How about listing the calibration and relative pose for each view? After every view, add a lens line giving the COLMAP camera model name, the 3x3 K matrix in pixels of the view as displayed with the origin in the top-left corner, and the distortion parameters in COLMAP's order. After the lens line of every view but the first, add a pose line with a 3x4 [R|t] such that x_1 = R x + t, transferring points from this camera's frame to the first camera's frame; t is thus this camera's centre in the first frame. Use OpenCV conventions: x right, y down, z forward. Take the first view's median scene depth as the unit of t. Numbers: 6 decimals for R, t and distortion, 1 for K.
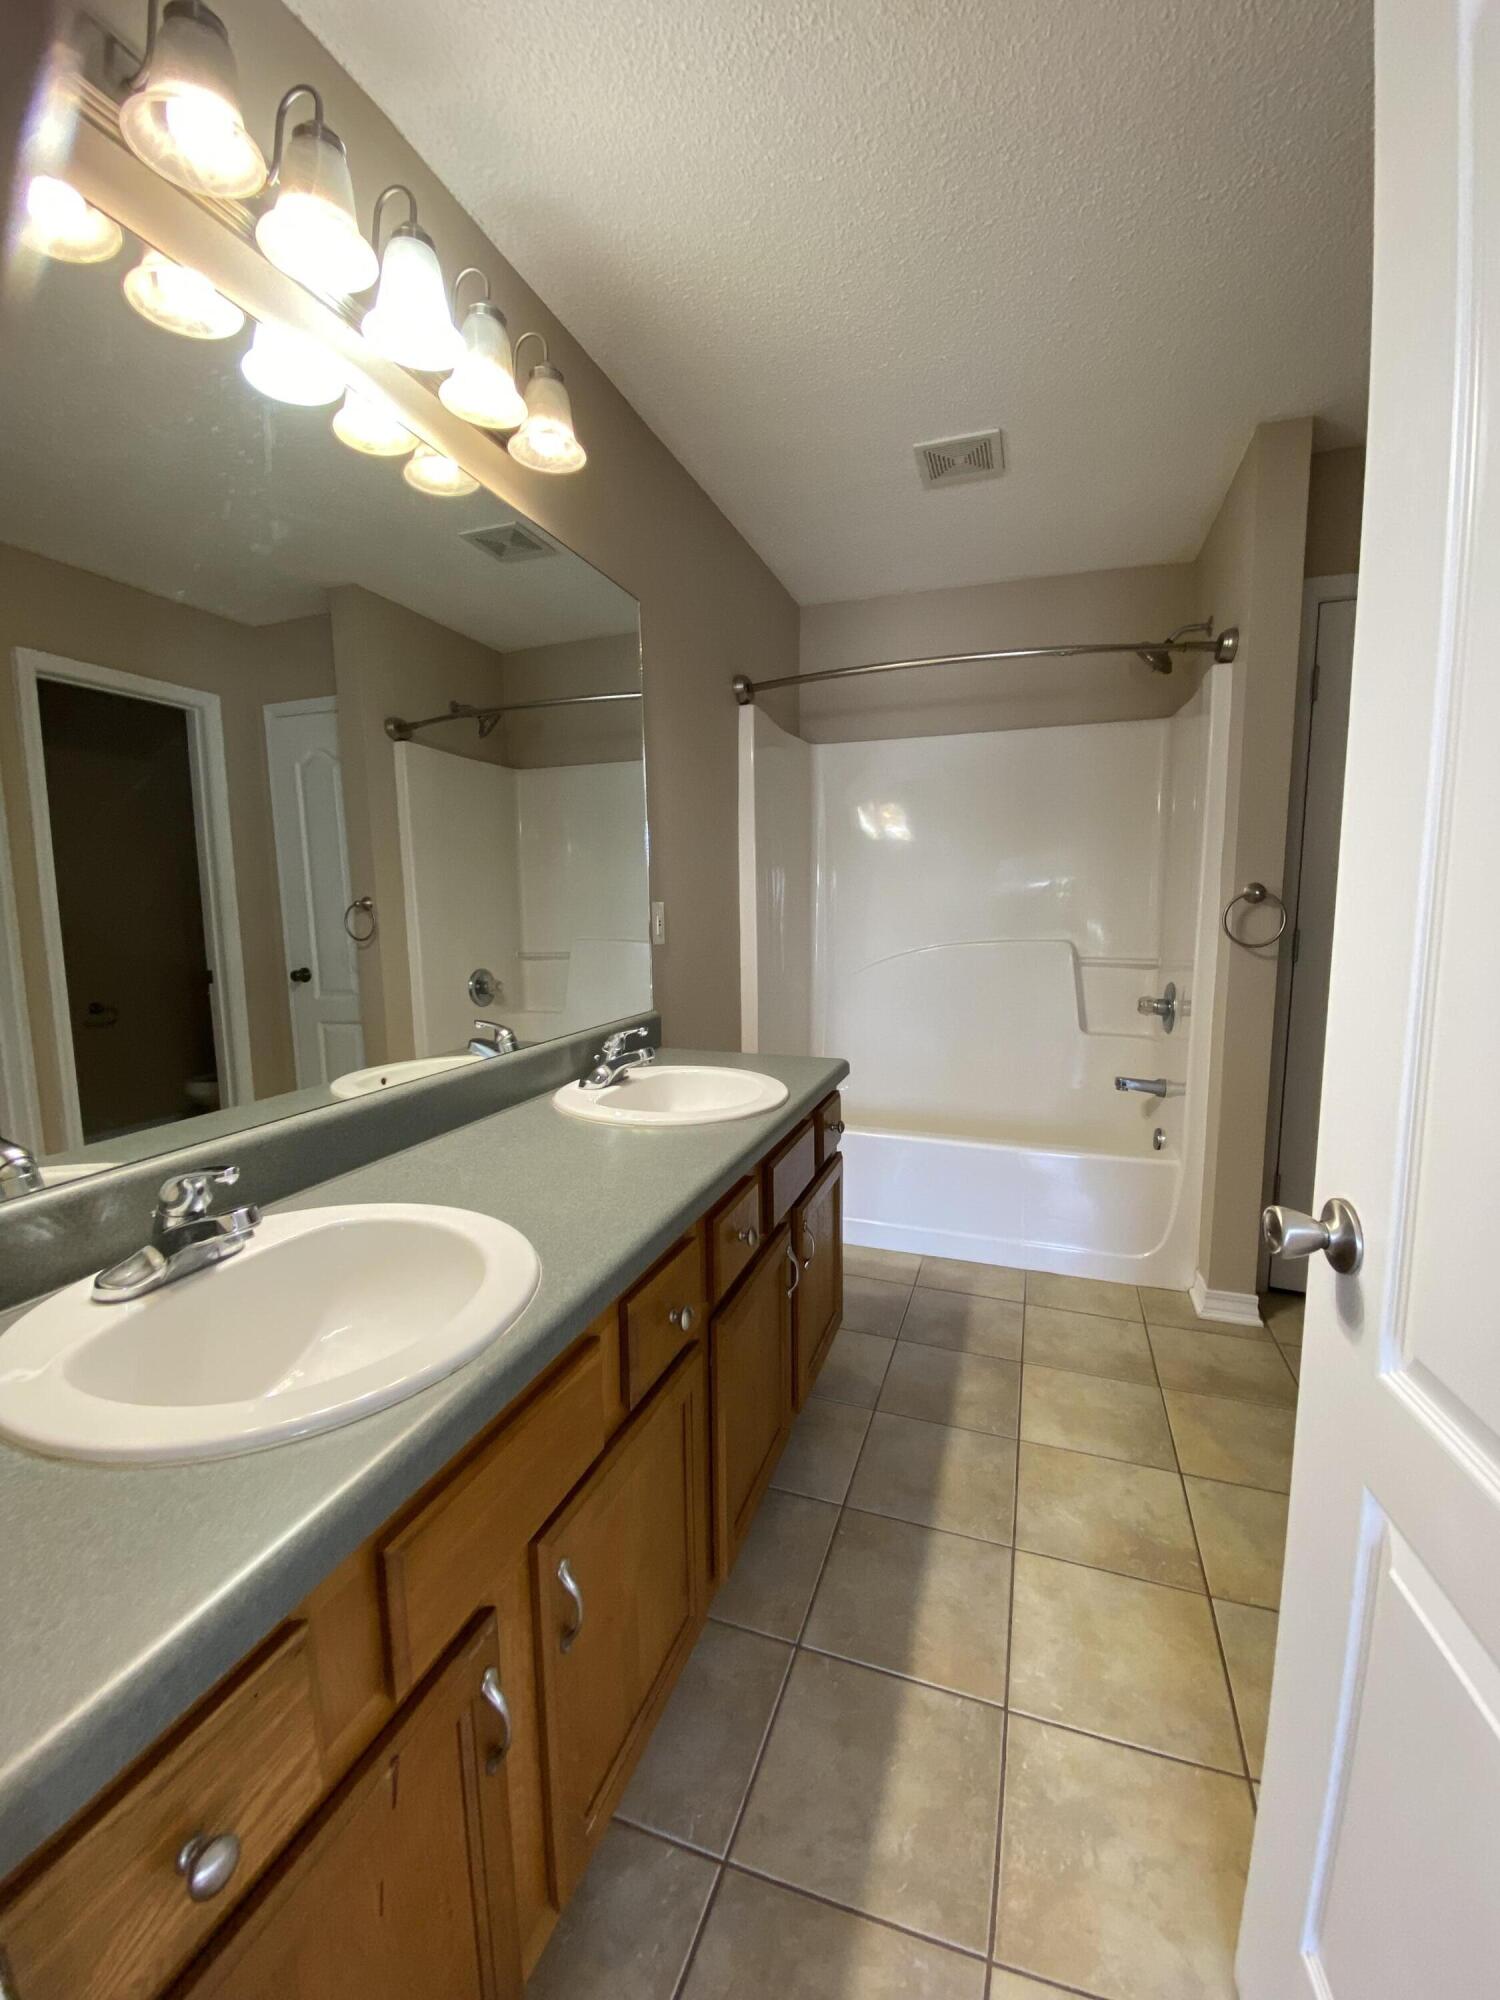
lens RADIAL K [[815.6, 0, 750.0], [0, 815.6, 1000.0], [0, 0, 1]] dist [0.049739, -0.029446]
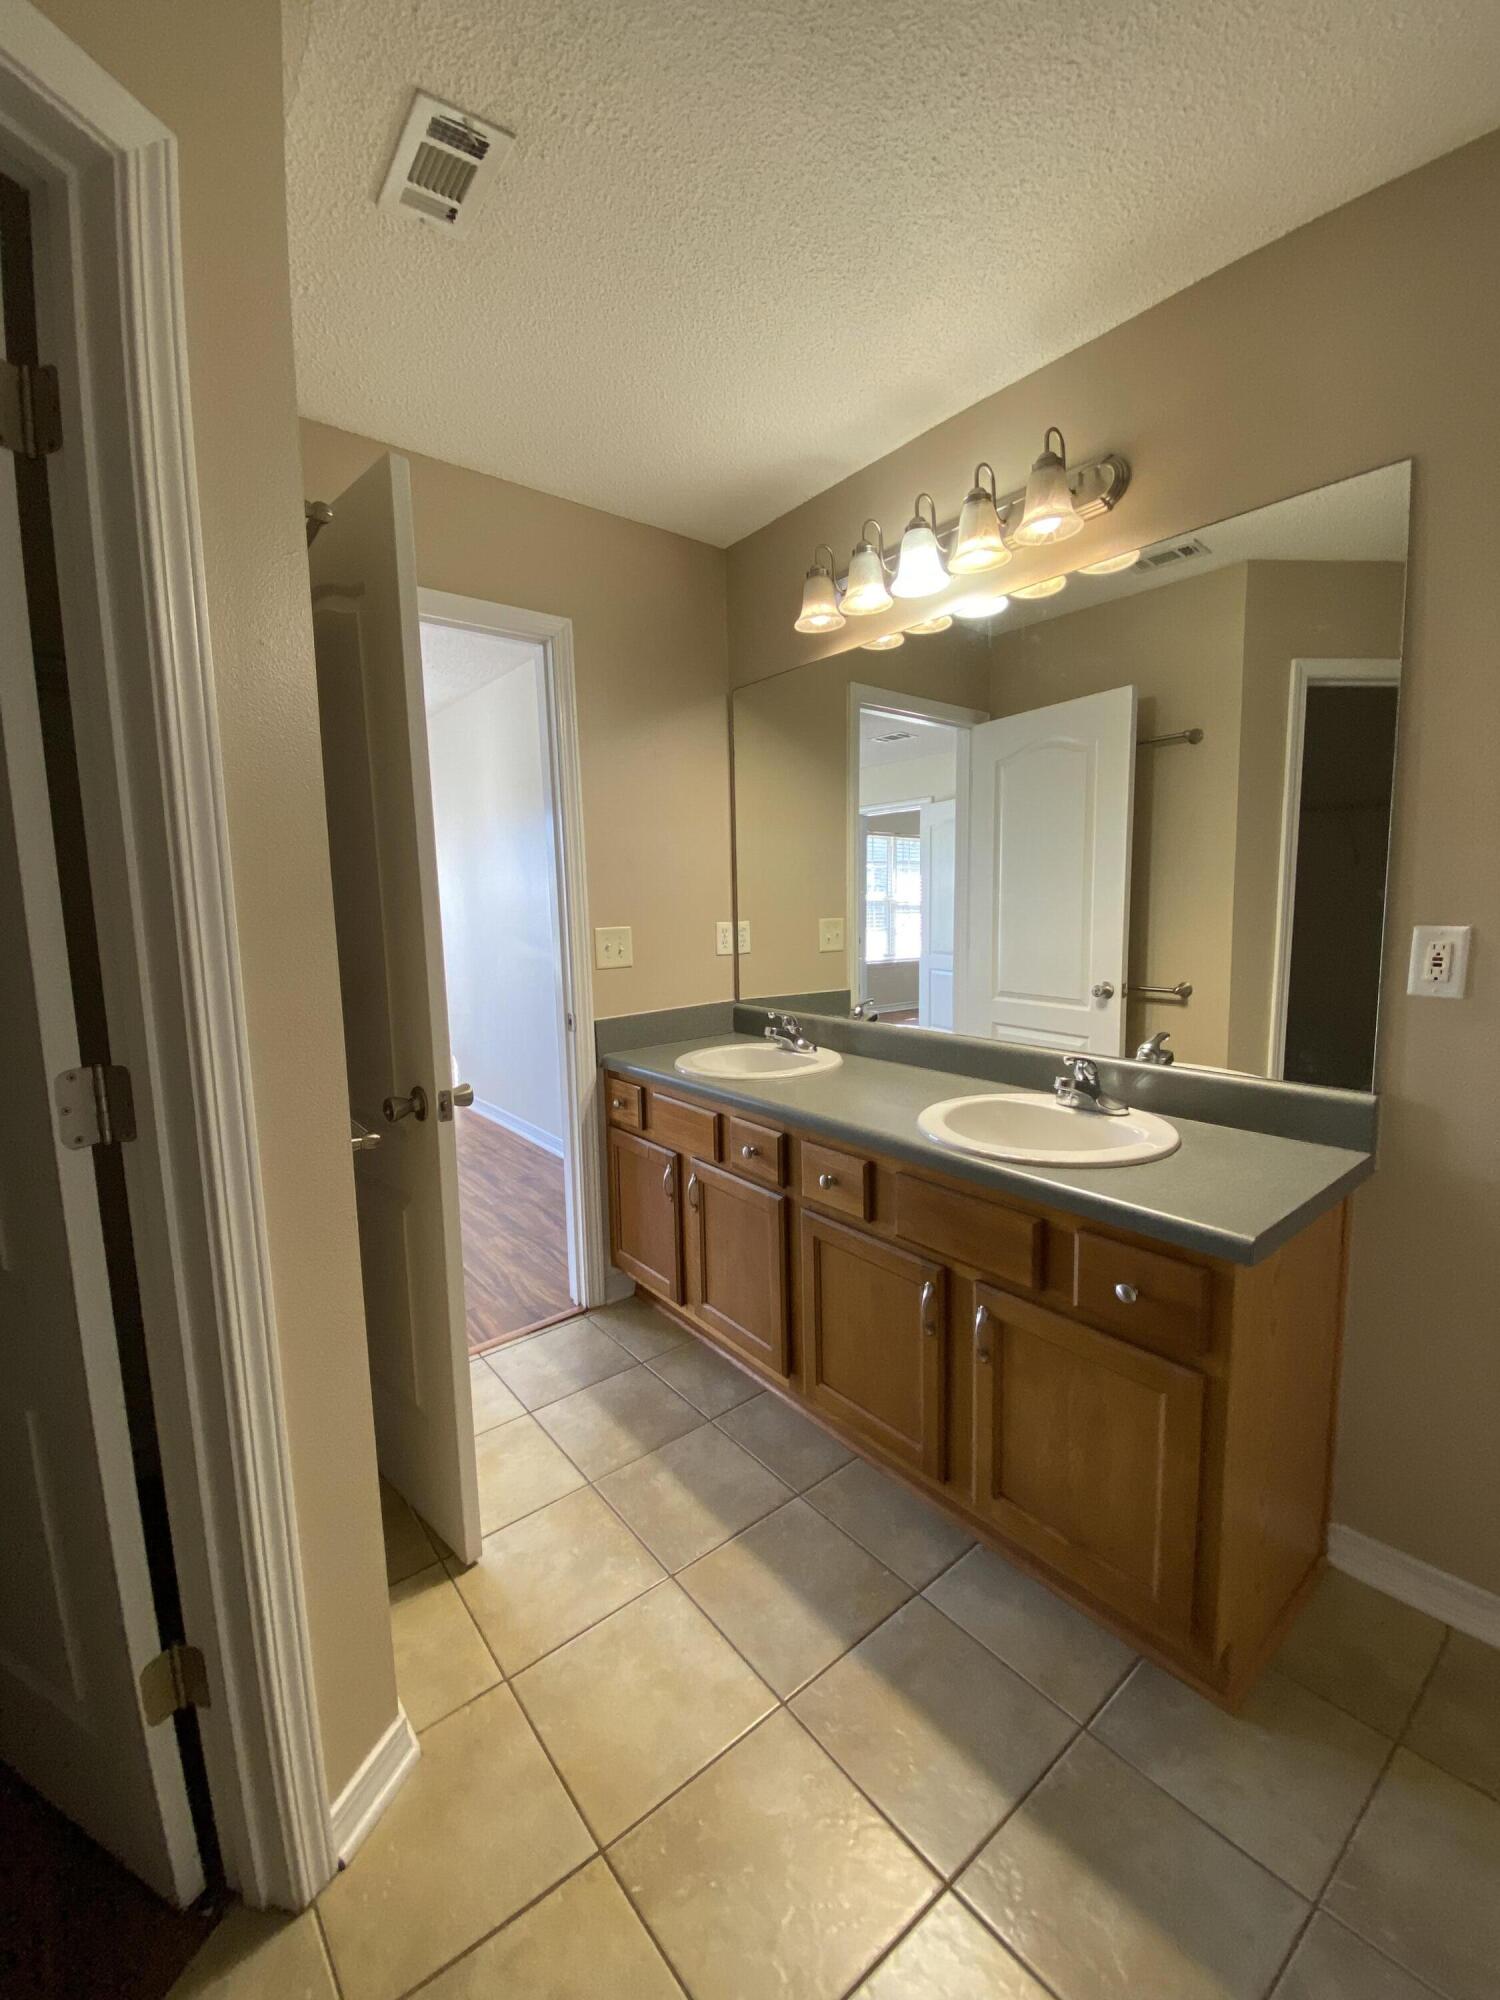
lens RADIAL K [[815.6, 0, 750.0], [0, 815.6, 1000.0], [0, 0, 1]] dist [0.049739, -0.029446]
pose [[-0.525878, 0.126152, -0.841153, 1.100698], [-0.076586, 0.977900, 0.194542, -0.236593], [0.847105, 0.166726, -0.504595, 1.468599]]
